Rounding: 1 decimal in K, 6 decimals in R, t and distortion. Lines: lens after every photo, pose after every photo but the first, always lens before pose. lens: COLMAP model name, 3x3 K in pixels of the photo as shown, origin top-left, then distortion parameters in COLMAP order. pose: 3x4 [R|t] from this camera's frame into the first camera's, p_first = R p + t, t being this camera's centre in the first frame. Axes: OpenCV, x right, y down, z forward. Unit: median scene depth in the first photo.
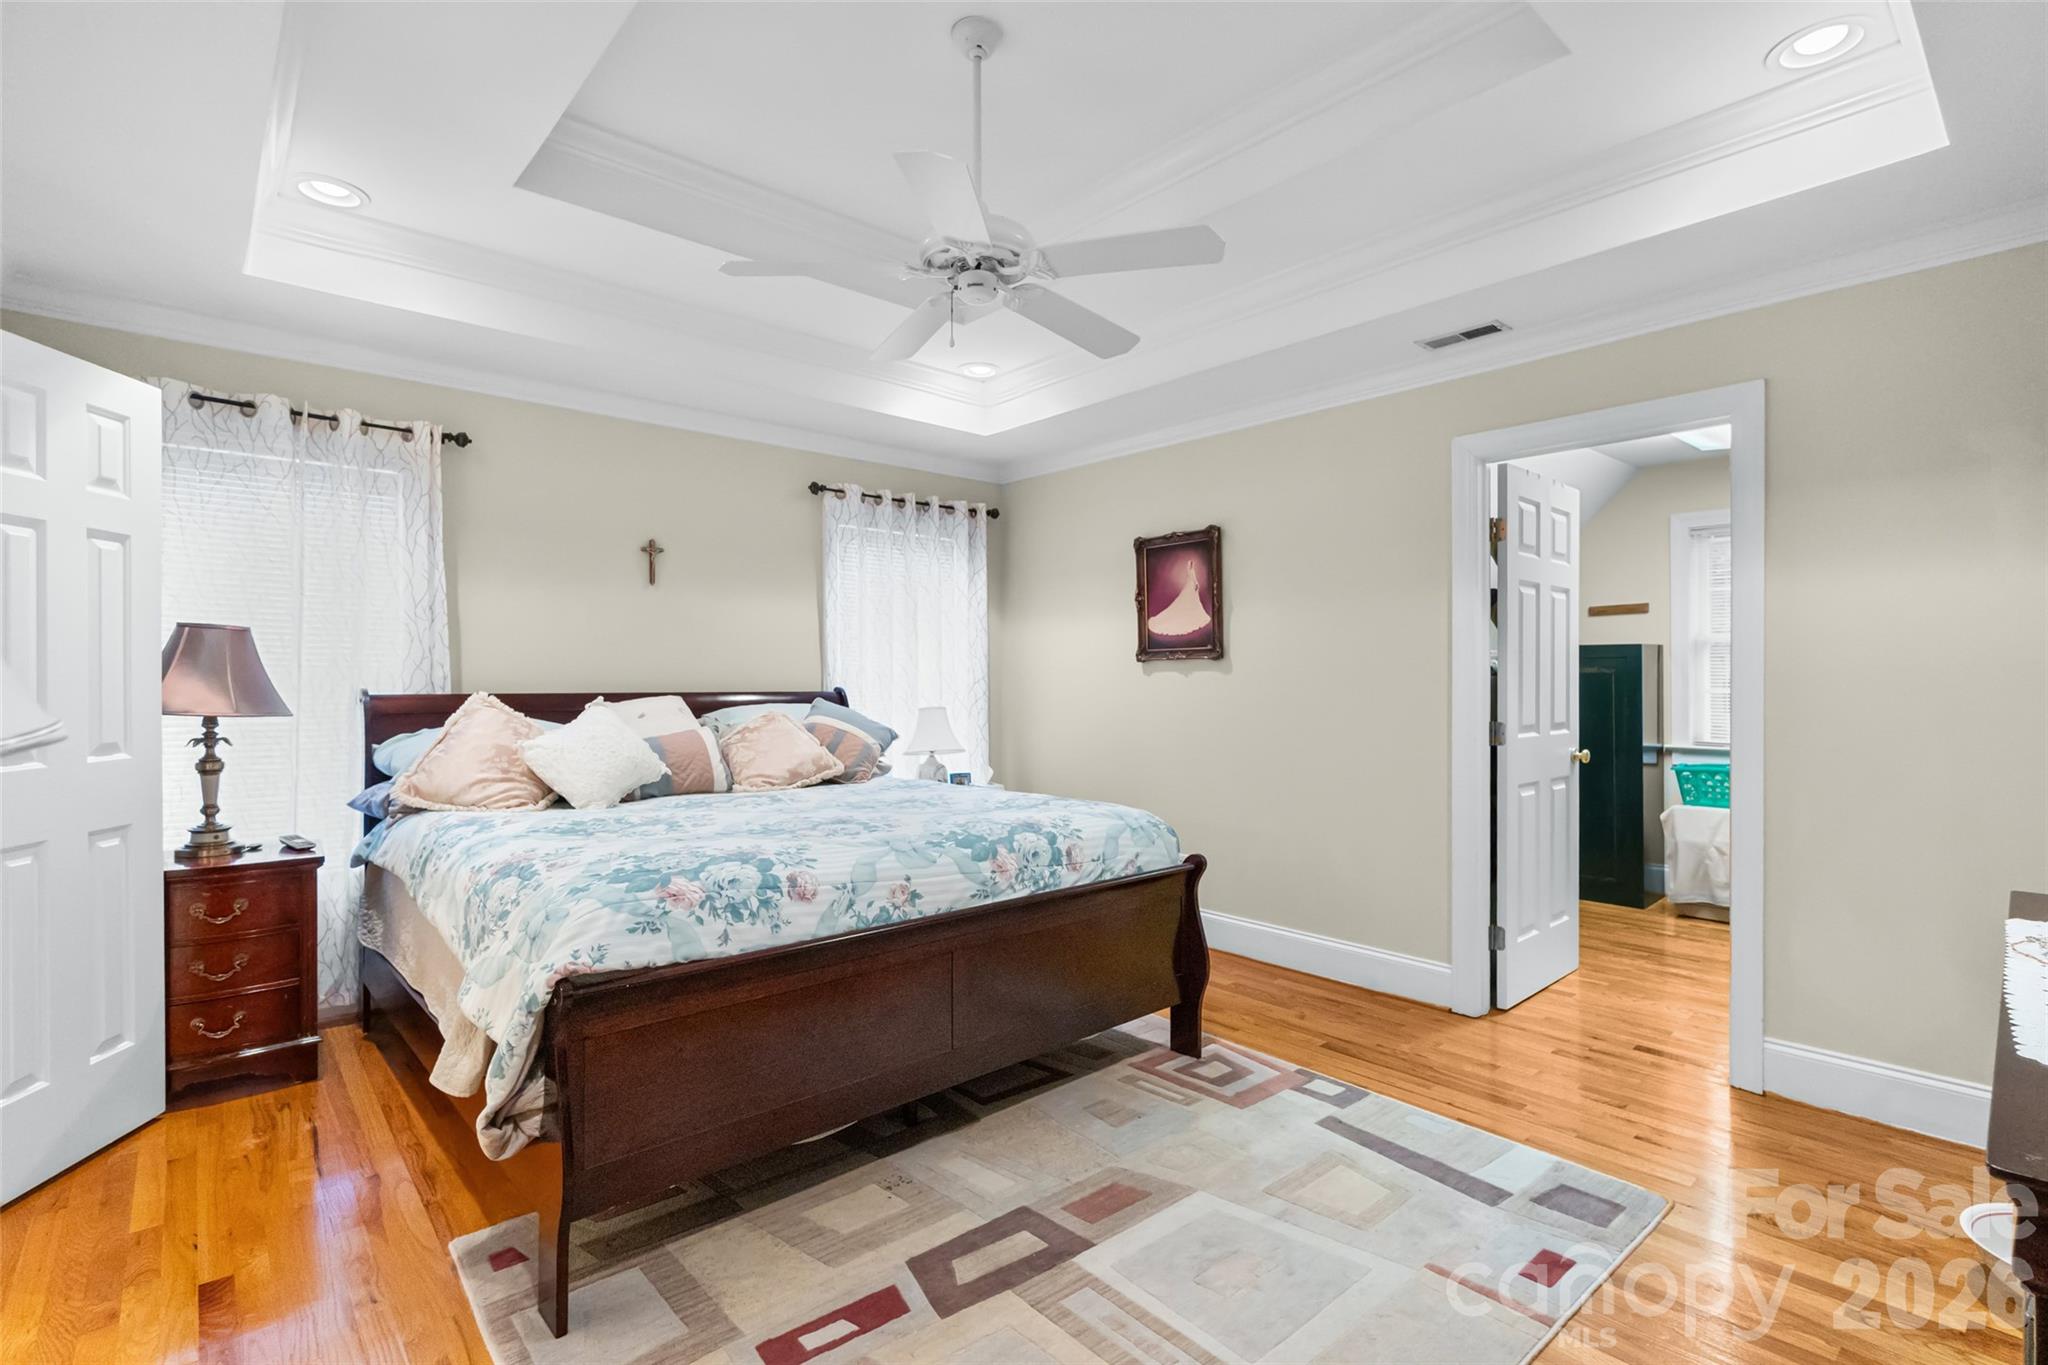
lens RADIAL K [[959.1, 0, 1019.1], [0, 959.1, 651.7], [0, 0, 1]] dist [-0.004086, -0.000137]
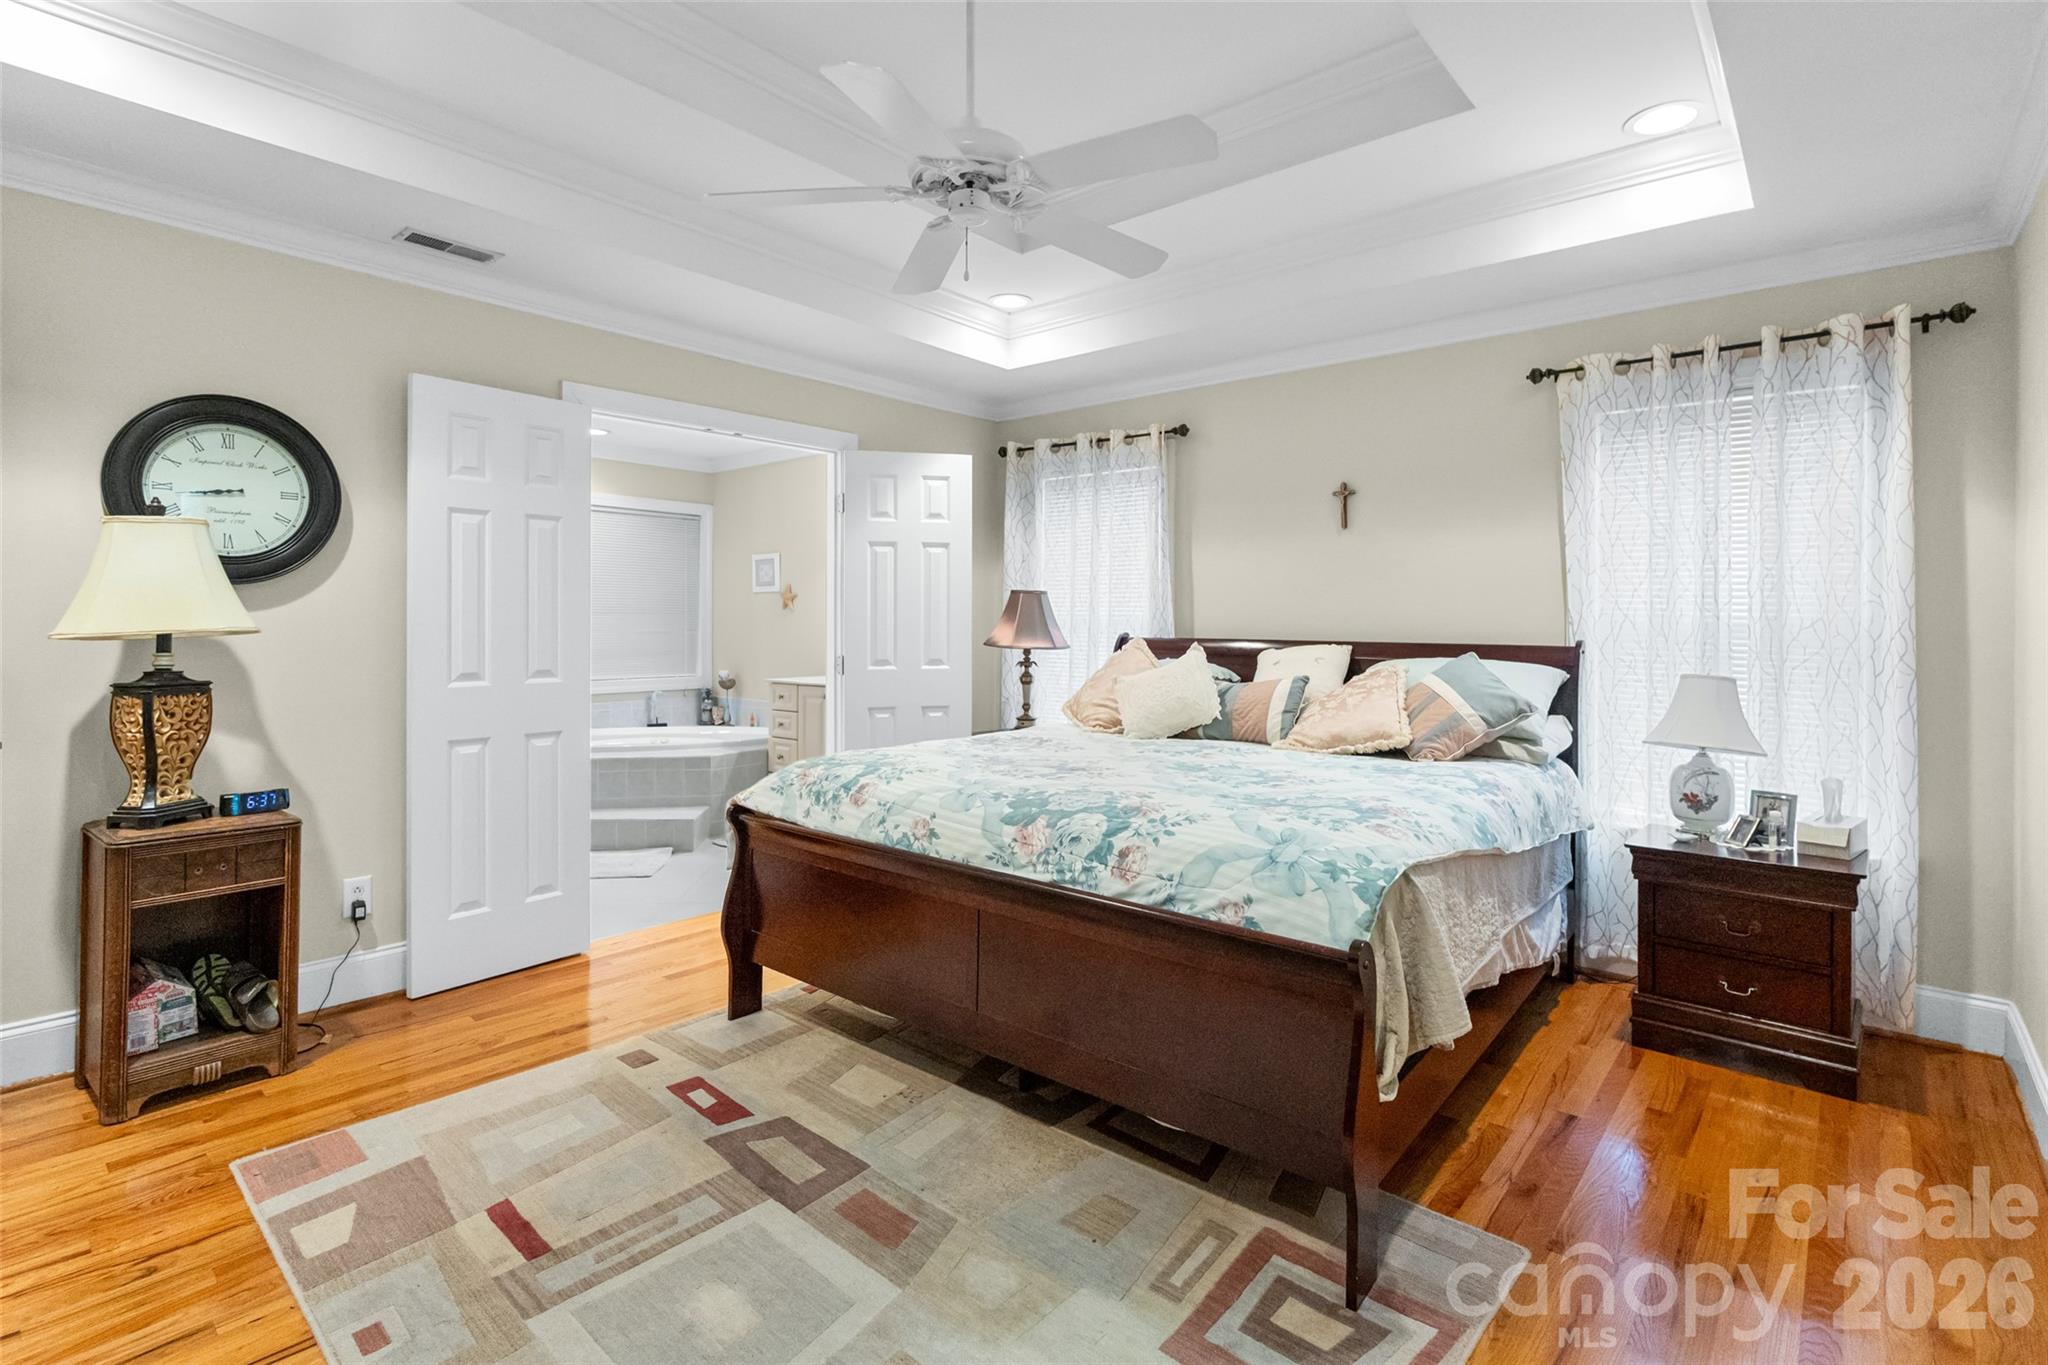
lens RADIAL K [[968.8, 0, 1031.5], [0, 968.8, 614.0], [0, 0, 1]] dist [-0.007031, -0.000147]
pose [[0.138867, -0.011913, -0.990239, 0.819019], [0.018463, 0.999785, -0.009439, 0.027797], [0.990139, -0.016972, 0.139057, 0.847833]]
